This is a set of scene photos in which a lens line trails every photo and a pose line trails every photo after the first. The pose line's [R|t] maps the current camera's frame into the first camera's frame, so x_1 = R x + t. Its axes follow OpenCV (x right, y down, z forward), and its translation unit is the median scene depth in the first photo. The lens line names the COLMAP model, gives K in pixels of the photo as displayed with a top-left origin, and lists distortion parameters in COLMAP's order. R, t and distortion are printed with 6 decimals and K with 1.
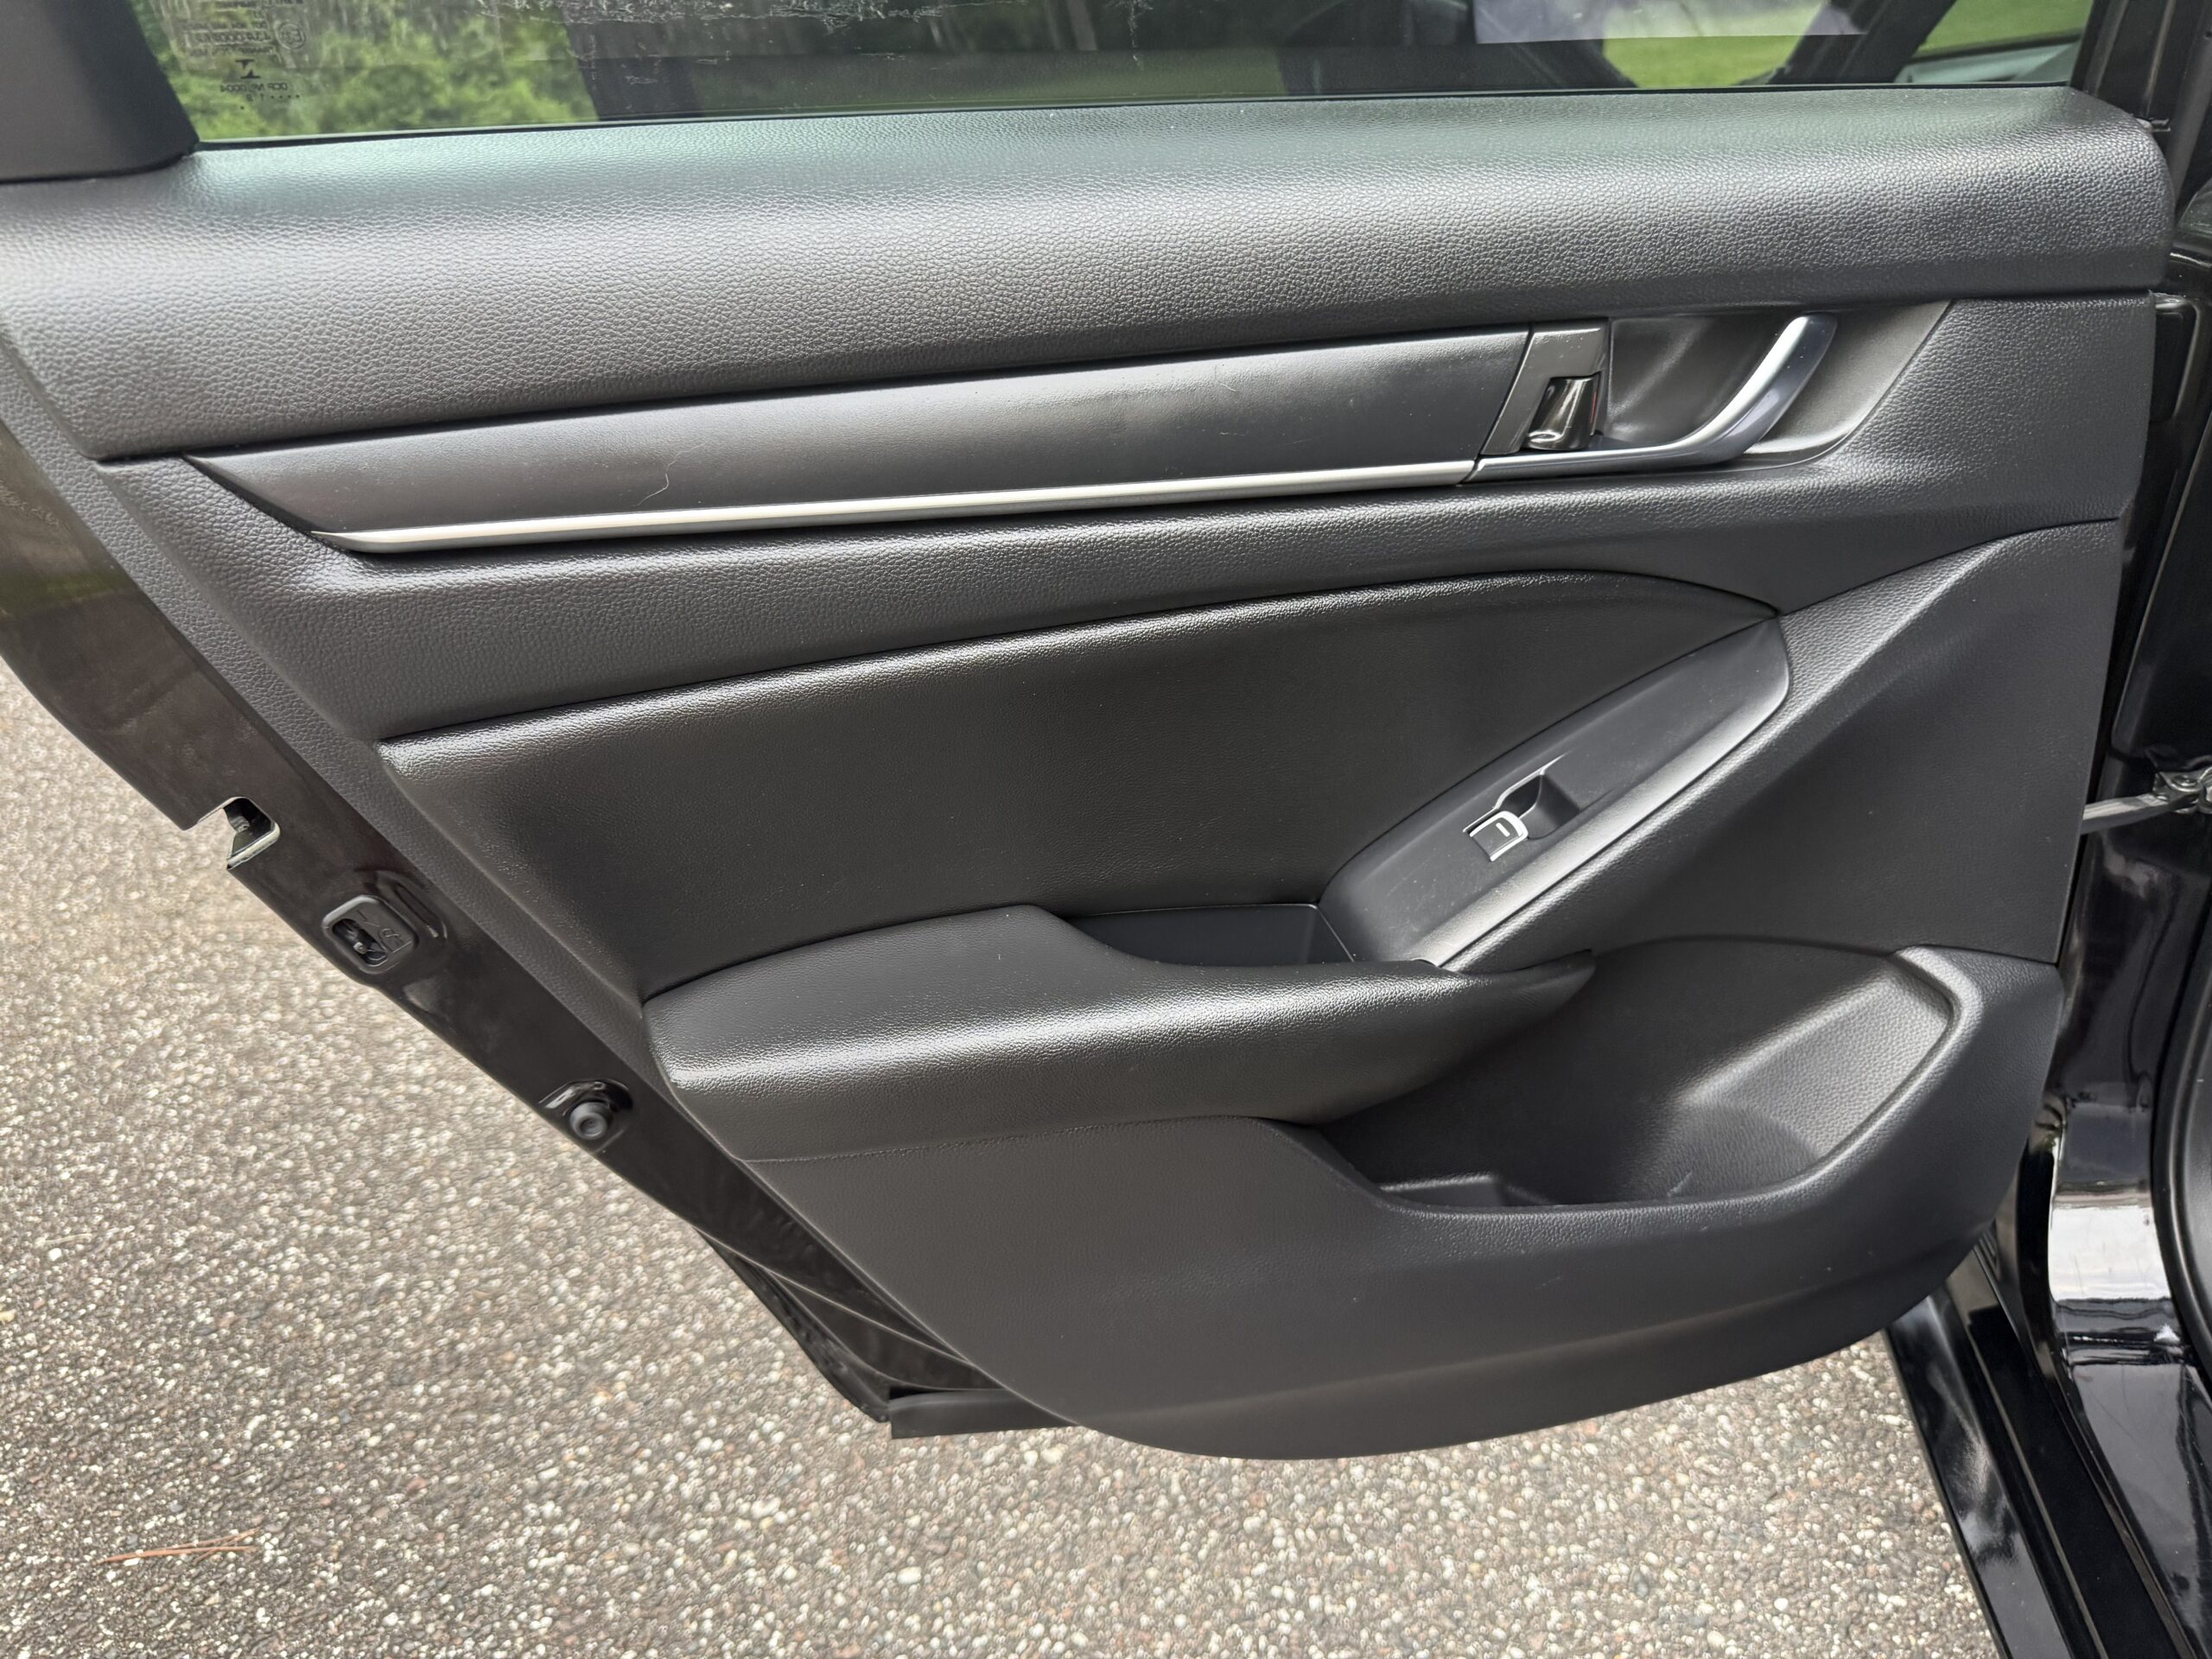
lens RADIAL K [[1526.2, 0, 1111.2], [0, 1526.2, 841.4], [0, 0, 1]] dist [0.066510, -0.078969]
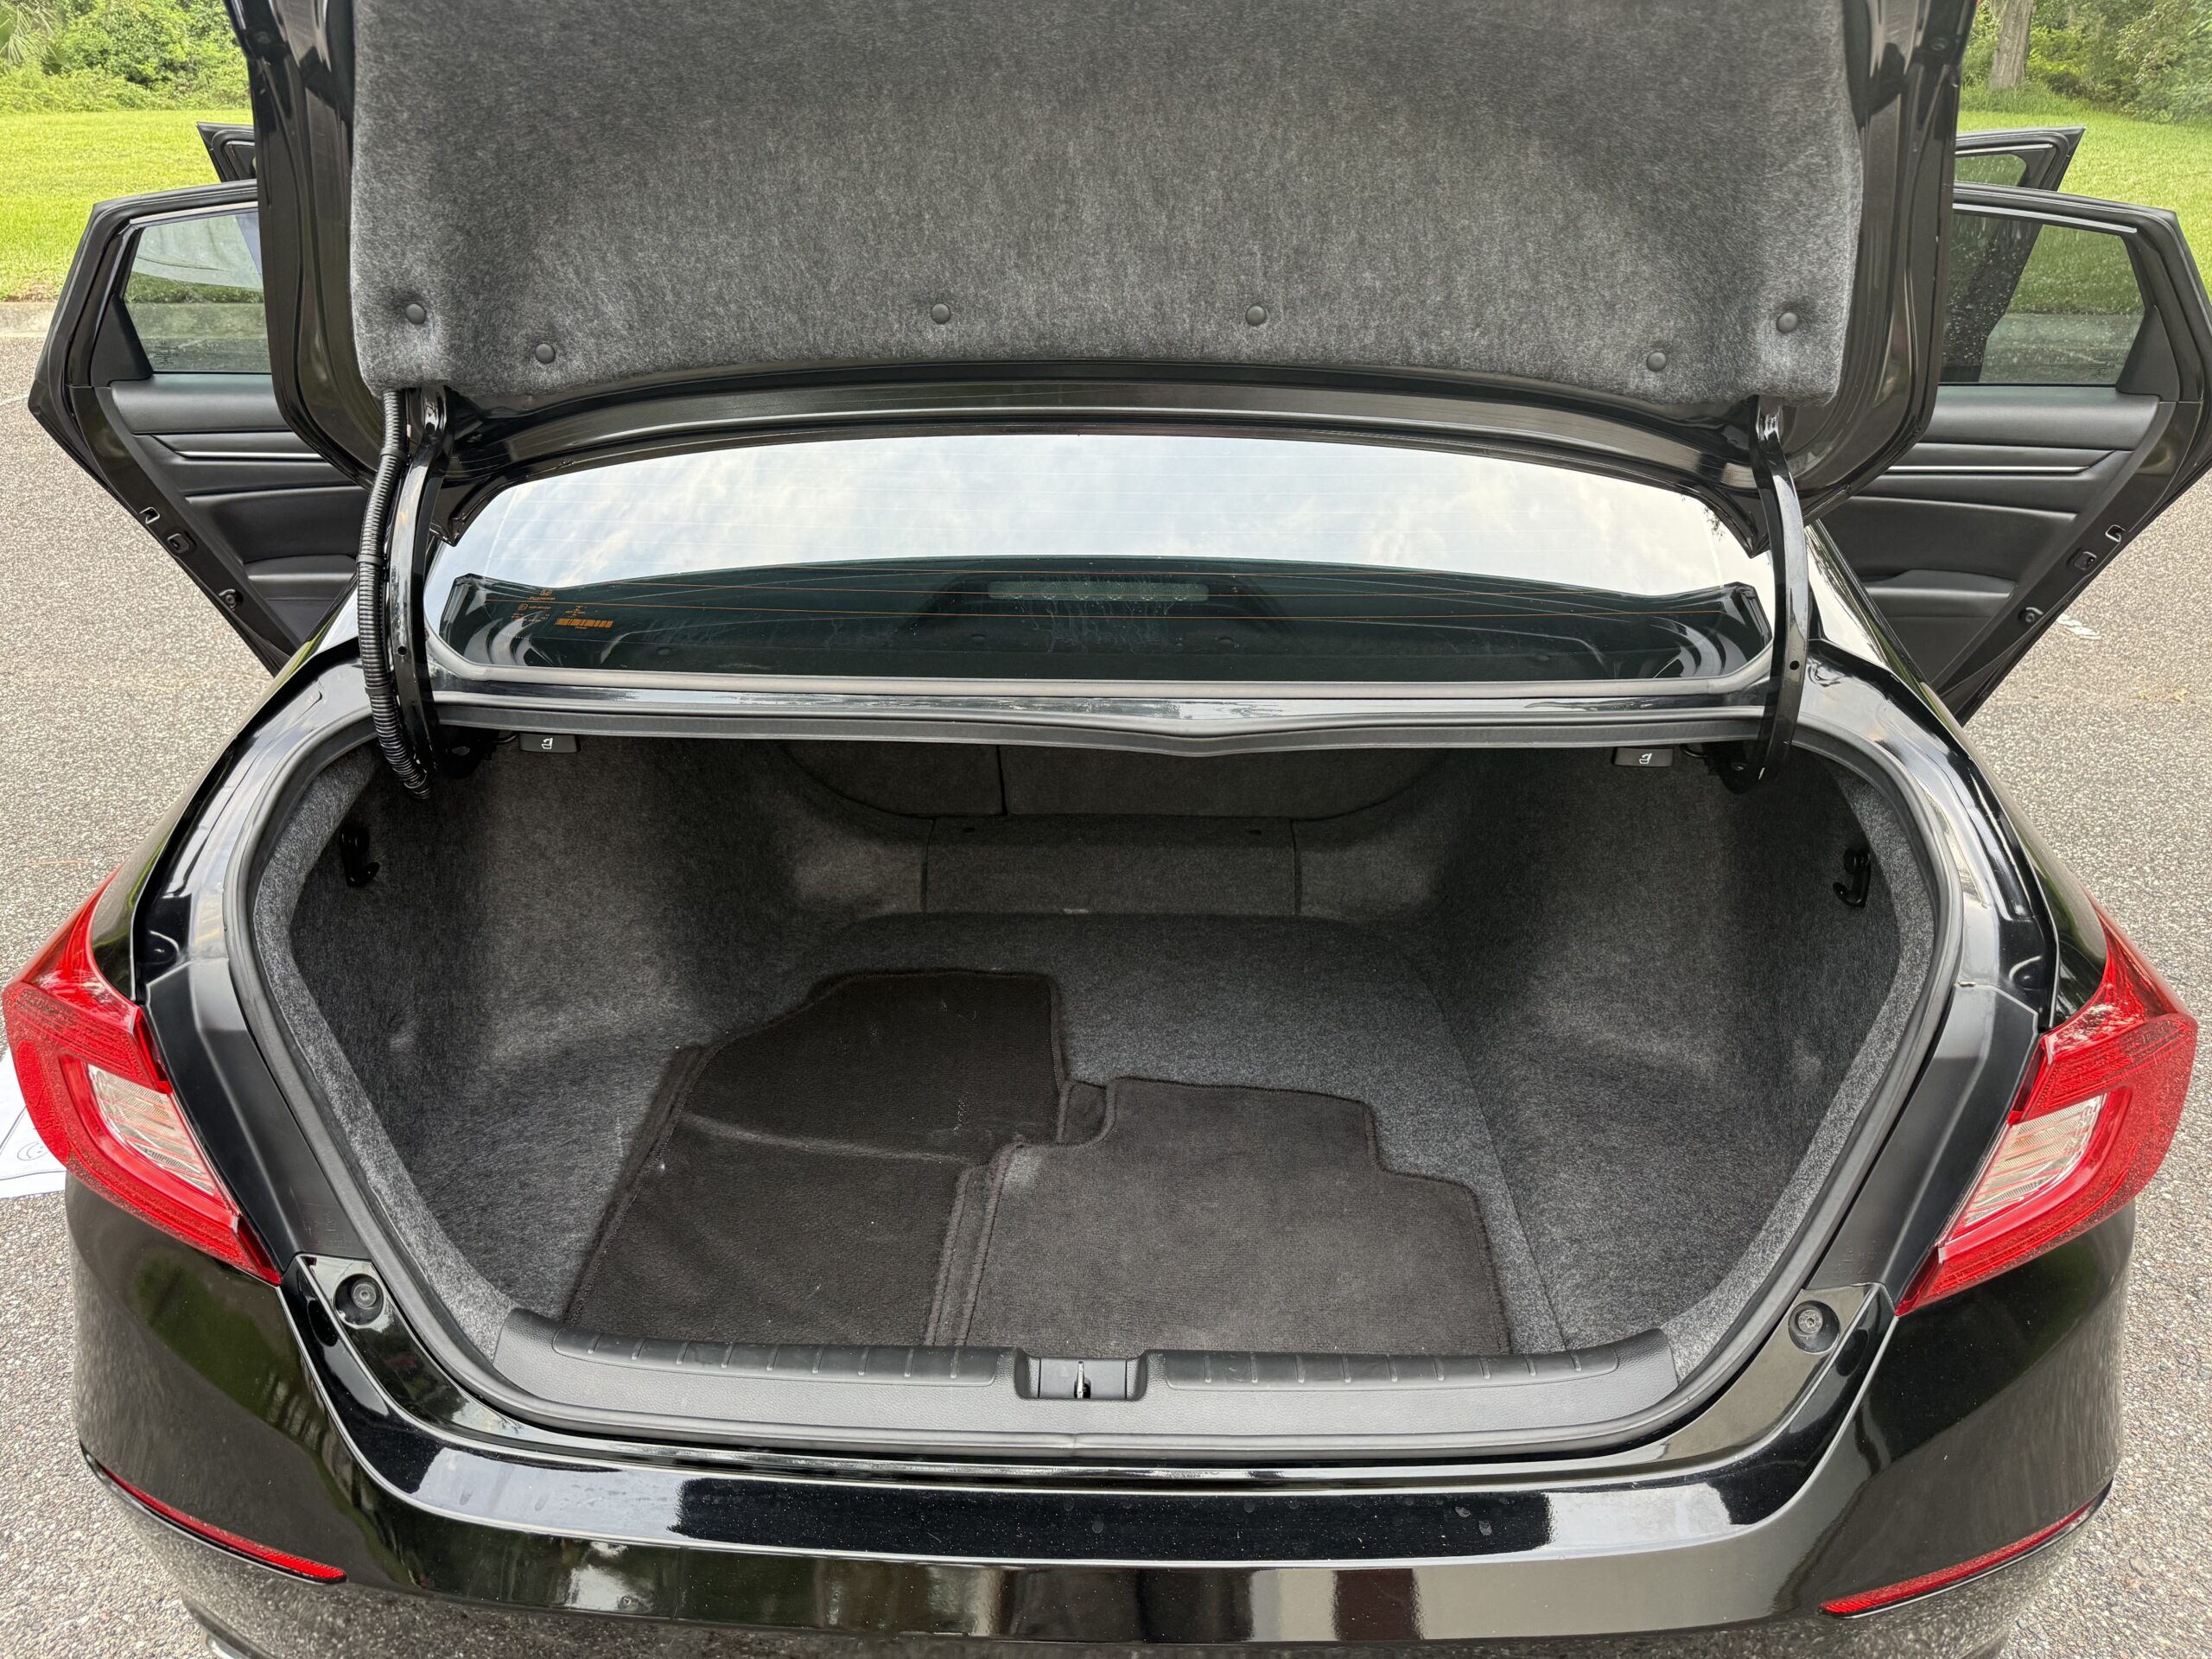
lens RADIAL K [[1564.1, 0, 1095.3], [0, 1564.1, 835.8], [0, 0, 1]] dist [0.007608, -0.009202]
pose [[0.989183, 0.042049, 0.140530, 1.453672], [-0.039683, 0.999020, -0.019598, 0.840934], [-0.141216, 0.013809, 0.989882, -3.632794]]
